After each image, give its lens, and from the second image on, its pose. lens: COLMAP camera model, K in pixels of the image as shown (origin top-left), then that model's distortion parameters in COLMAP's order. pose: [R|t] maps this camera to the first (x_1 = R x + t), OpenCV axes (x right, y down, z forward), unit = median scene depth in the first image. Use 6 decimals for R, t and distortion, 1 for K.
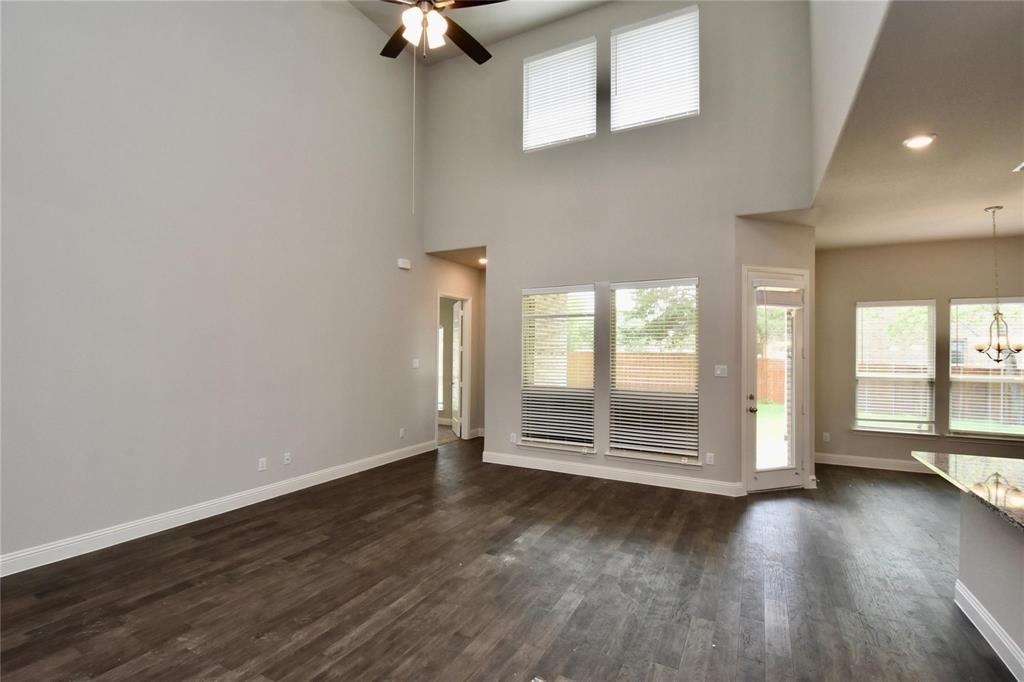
lens RADIAL K [[456.6, 0, 517.0], [0, 456.6, 349.6], [0, 0, 1]] dist [0.011908, -0.022812]
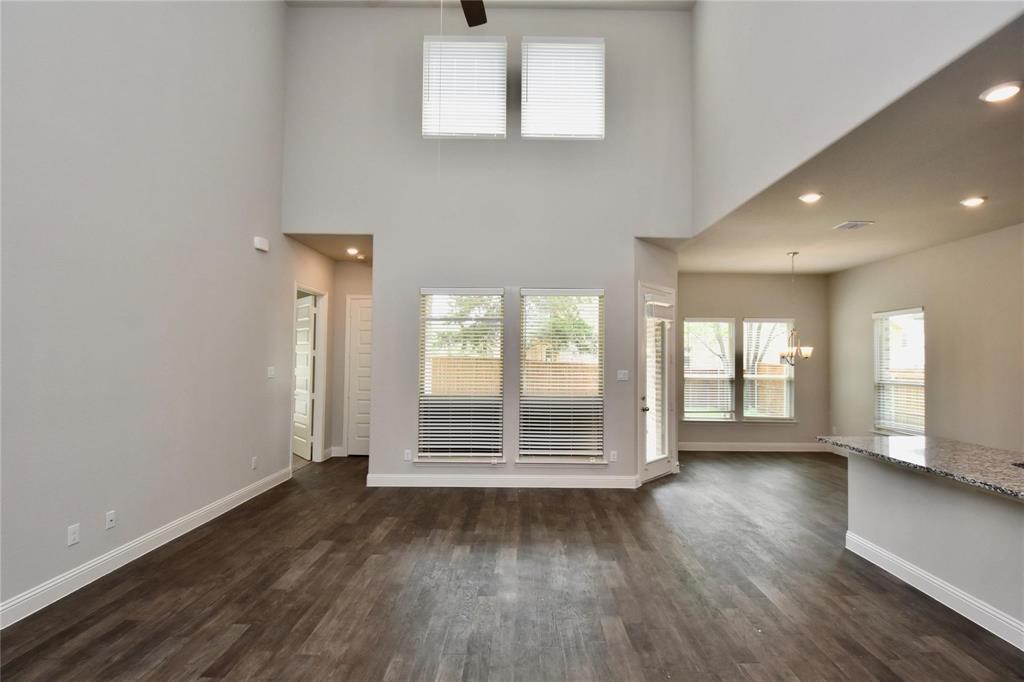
lens RADIAL K [[453.2, 0, 514.2], [0, 453.2, 346.1], [0, 0, 1]] dist [0.013159, -0.021813]
pose [[0.884768, 0.012373, 0.465868, -0.347663], [-0.004400, 0.999825, -0.018198, -0.002775], [-0.466012, 0.014051, 0.884667, 0.181893]]
